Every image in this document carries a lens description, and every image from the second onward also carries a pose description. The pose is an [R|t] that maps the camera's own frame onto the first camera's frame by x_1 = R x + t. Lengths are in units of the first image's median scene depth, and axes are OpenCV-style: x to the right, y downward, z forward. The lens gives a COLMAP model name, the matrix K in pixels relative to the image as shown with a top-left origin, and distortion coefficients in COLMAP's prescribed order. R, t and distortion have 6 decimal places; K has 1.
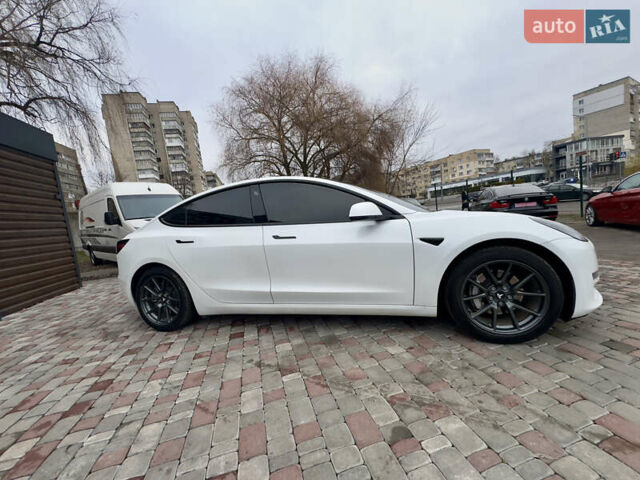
lens RADIAL K [[253.3, 0, 318.7], [0, 253.3, 241.9], [0, 0, 1]] dist [-0.004206, 0.000727]
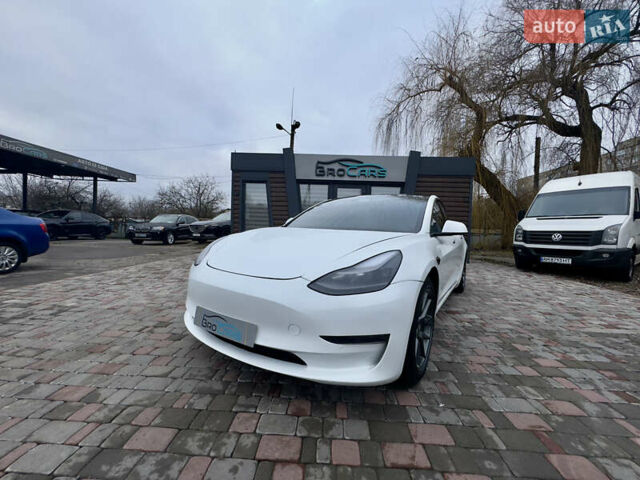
lens RADIAL K [[254.9, 0, 319.6], [0, 254.9, 239.8], [0, 0, 1]] dist [-0.003989, 0.000479]
pose [[-0.311902, 0.131620, -0.940953, 1.355056], [-0.093678, 0.981272, 0.168312, -0.242390], [0.945485, 0.140643, -0.293731, 1.313815]]
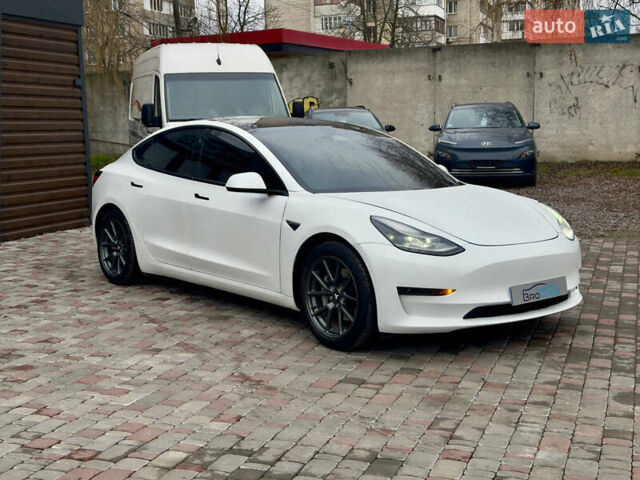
lens RADIAL K [[889.6, 0, 318.5], [0, 889.6, 240.6], [0, 0, 1]] dist [0.134159, 0.000000]
pose [[0.814451, 0.170816, -0.554519, 1.657335], [-0.131820, 0.985167, 0.109863, -0.224479], [0.565060, -0.016381, 0.824887, -1.149201]]
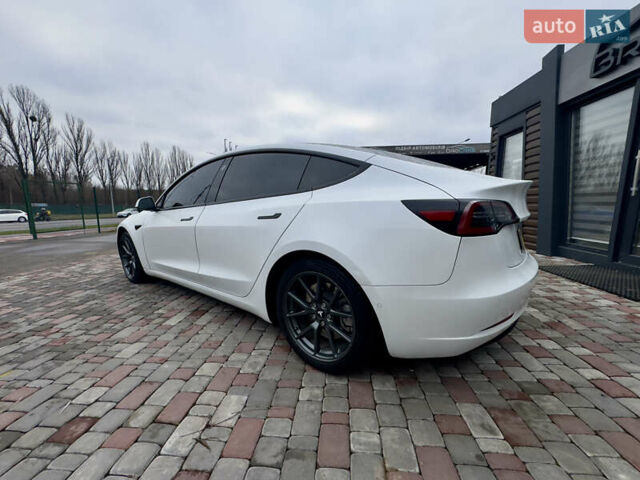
lens RADIAL K [[254.9, 0, 320.3], [0, 254.9, 240.2], [0, 0, 1]] dist [-0.003989, 0.000479]
pose [[-0.926400, 0.068970, 0.370170, -0.686640], [0.149181, 0.969863, 0.192640, -0.123349], [-0.345728, 0.233684, -0.908771, 2.216169]]
